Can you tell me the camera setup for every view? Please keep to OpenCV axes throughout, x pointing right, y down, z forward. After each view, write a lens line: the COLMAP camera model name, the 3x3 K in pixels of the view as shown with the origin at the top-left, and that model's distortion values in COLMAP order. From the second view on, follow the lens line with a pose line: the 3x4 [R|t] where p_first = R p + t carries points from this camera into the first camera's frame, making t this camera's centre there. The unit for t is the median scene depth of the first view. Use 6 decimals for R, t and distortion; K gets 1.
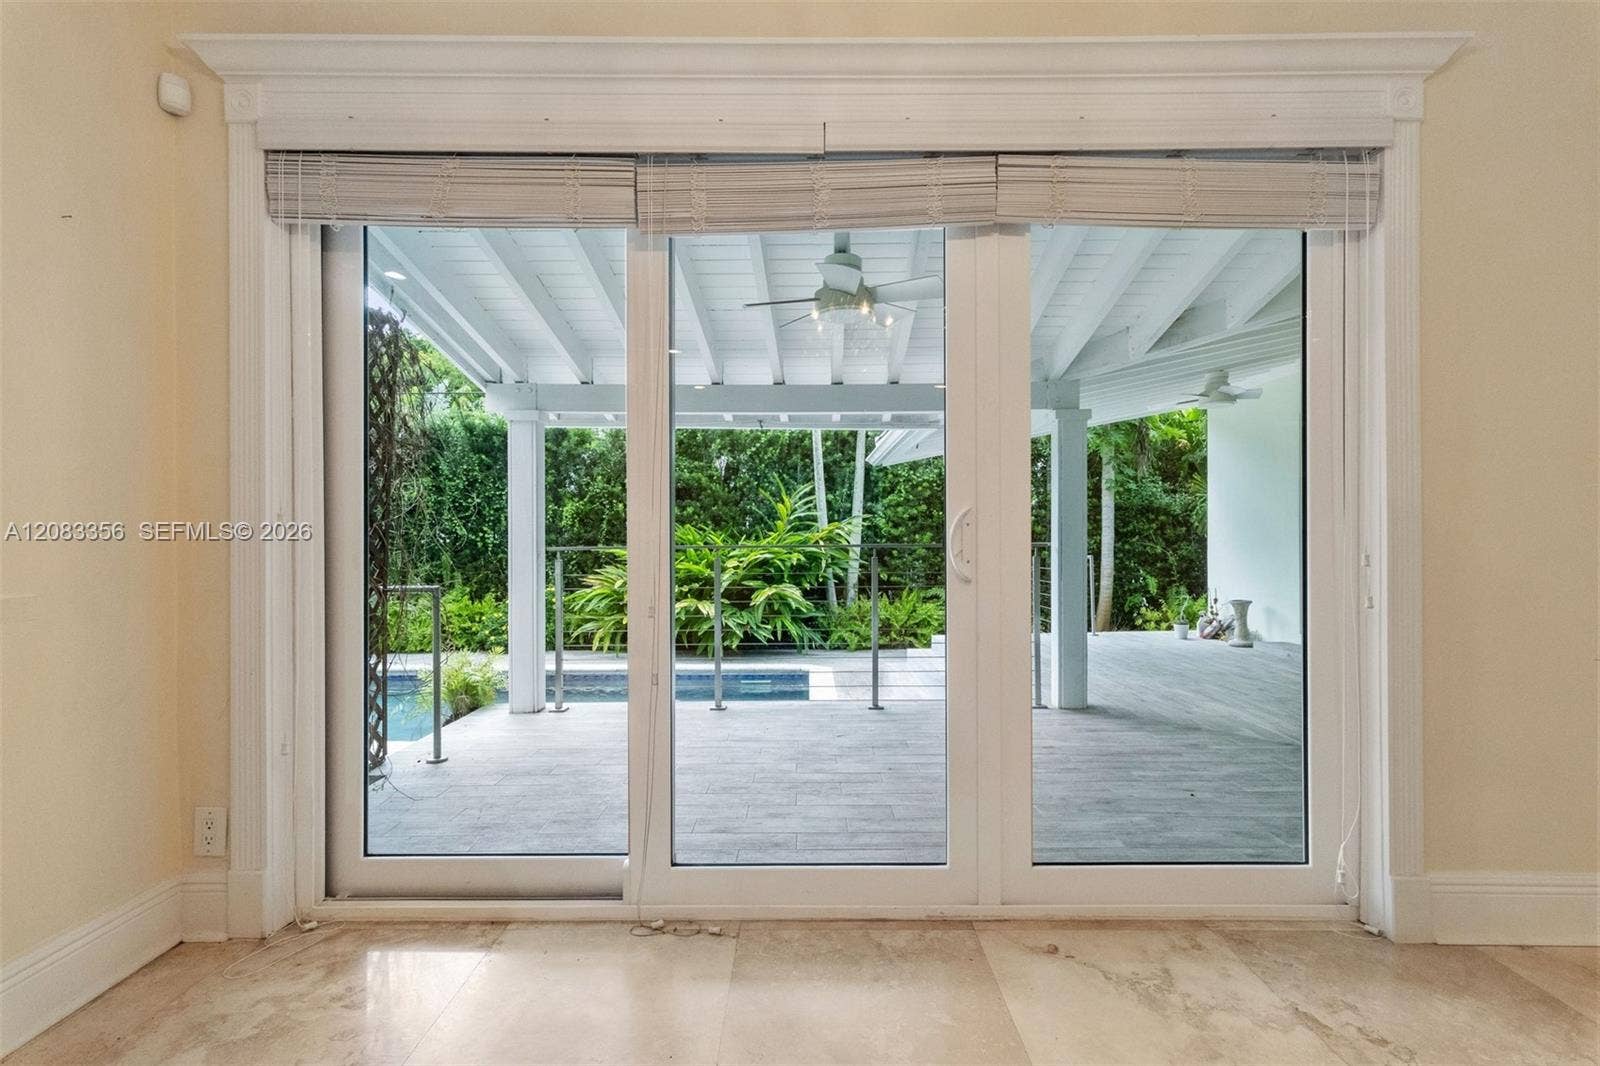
lens RADIAL K [[754.8, 0, 803.0], [0, 754.8, 537.2], [0, 0, 1]] dist [0.002539, 0.001041]
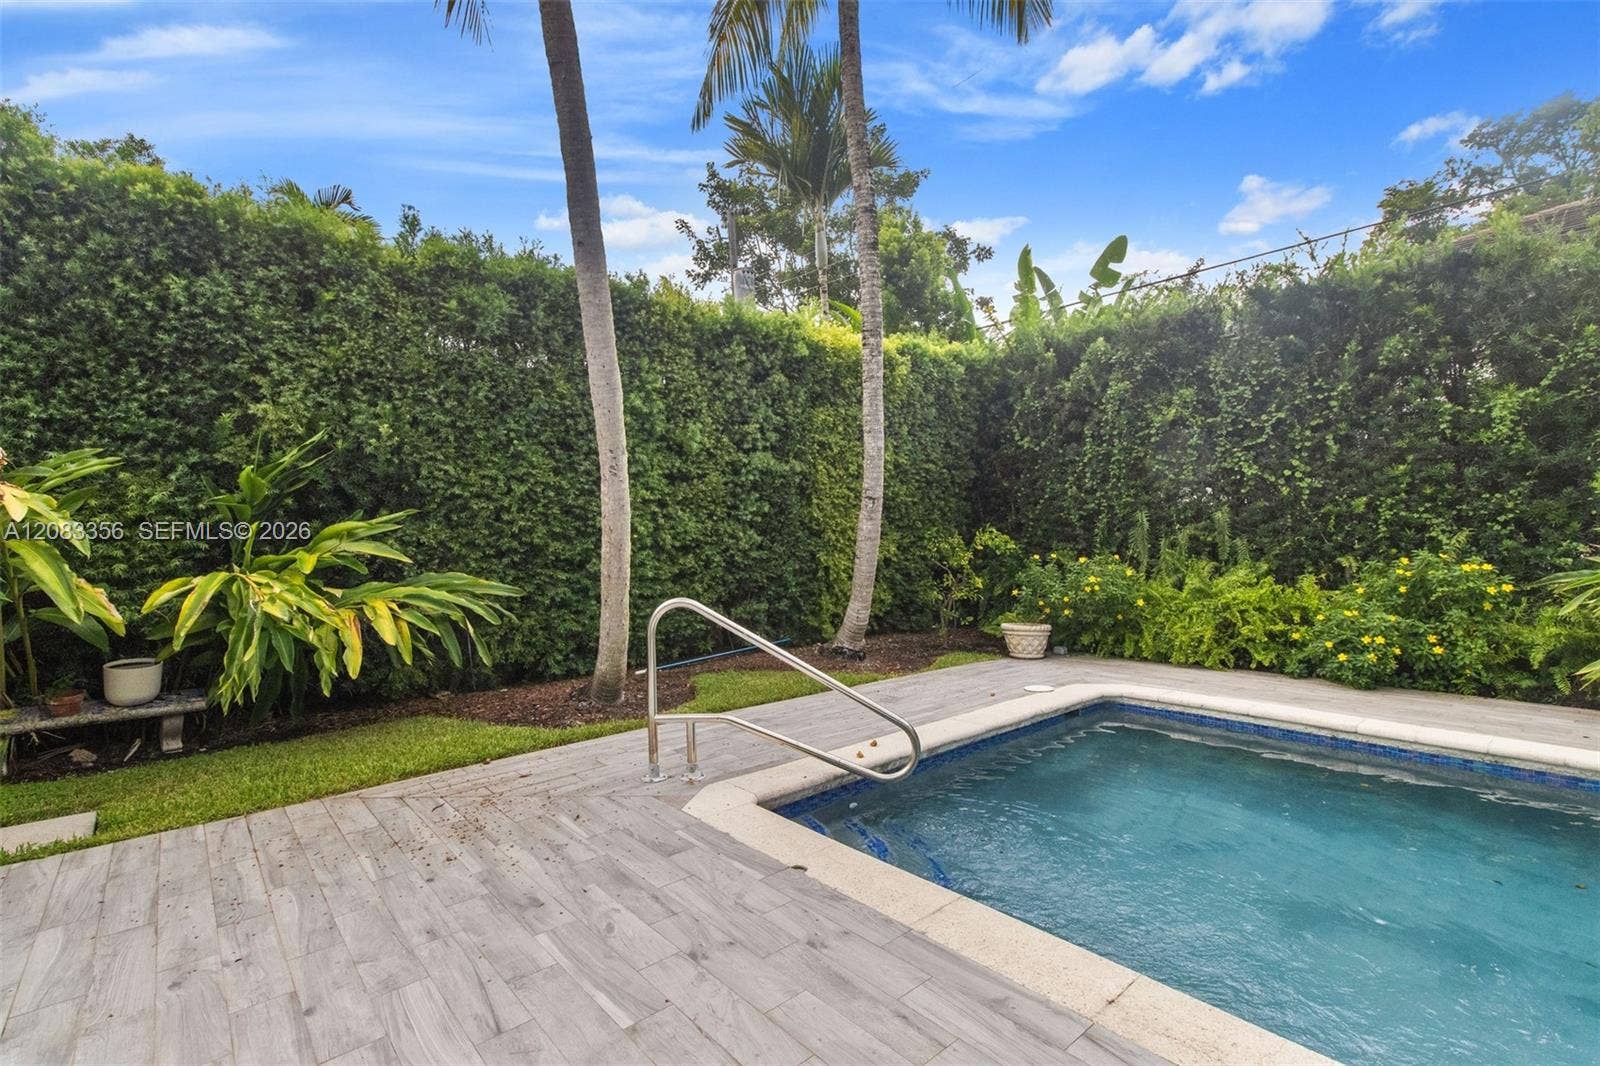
lens RADIAL K [[754.8, 0, 799.2], [0, 754.8, 533.6], [0, 0, 1]] dist [0.002539, 0.001041]
pose [[0.651819, -0.006489, -0.758347, -0.230687], [0.003059, 0.999978, -0.005927, 0.045150], [0.758368, 0.001543, 0.651825, 0.338345]]
